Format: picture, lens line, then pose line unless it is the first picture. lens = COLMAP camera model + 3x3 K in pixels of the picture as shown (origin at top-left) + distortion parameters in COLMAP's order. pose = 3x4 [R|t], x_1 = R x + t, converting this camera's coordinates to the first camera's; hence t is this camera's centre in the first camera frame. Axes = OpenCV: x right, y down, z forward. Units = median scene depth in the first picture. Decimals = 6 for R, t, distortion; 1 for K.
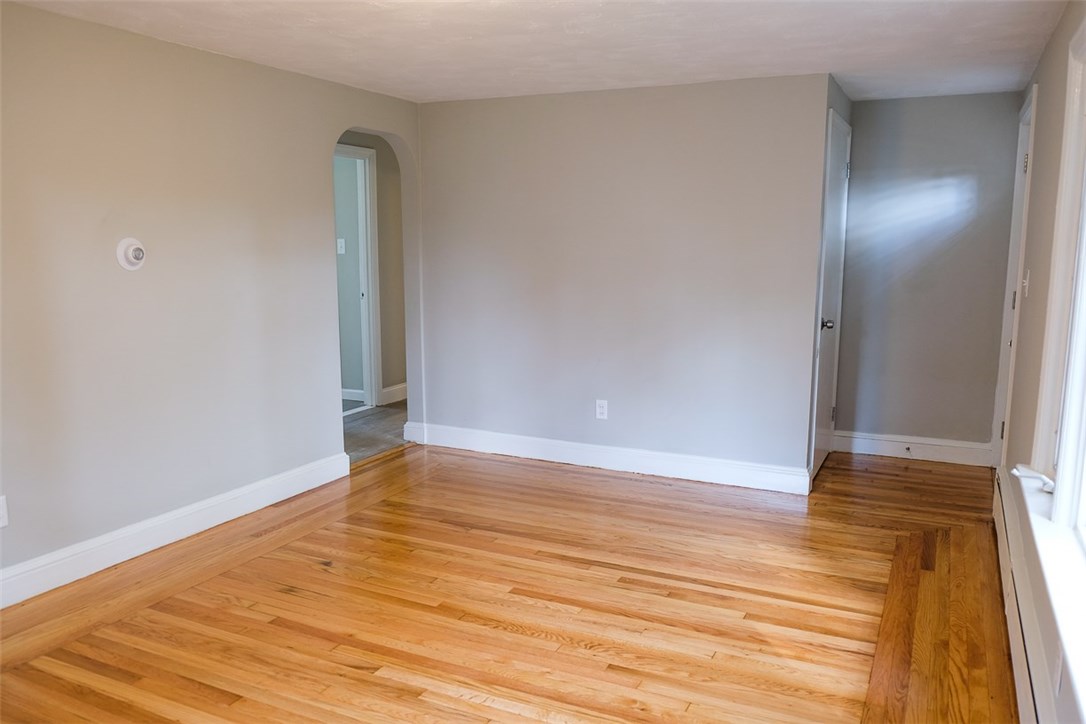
lens RADIAL K [[841.4, 0, 549.4], [0, 841.4, 360.1], [0, 0, 1]] dist [-0.050084, 0.037208]
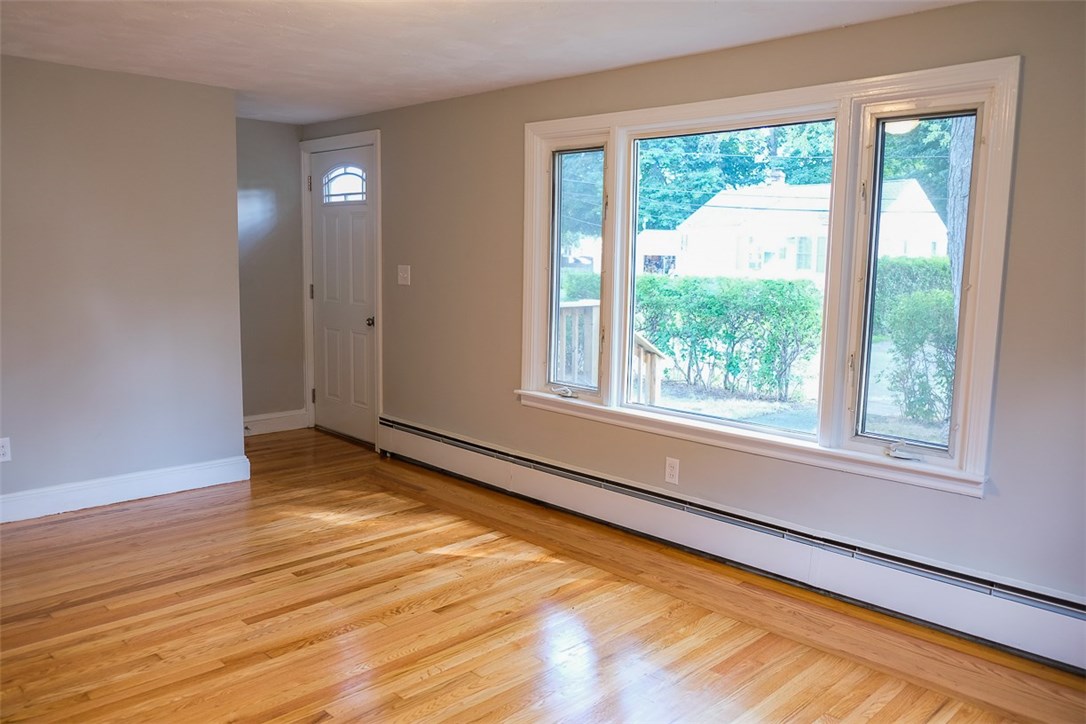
lens RADIAL K [[841.4, 0, 549.4], [0, 841.4, 360.1], [0, 0, 1]] dist [-0.050084, 0.037208]
pose [[0.321333, -0.116295, 0.939798, -0.670917], [0.117904, 0.989621, 0.082147, -0.039276], [-0.939598, 0.084409, 0.331710, 0.319232]]
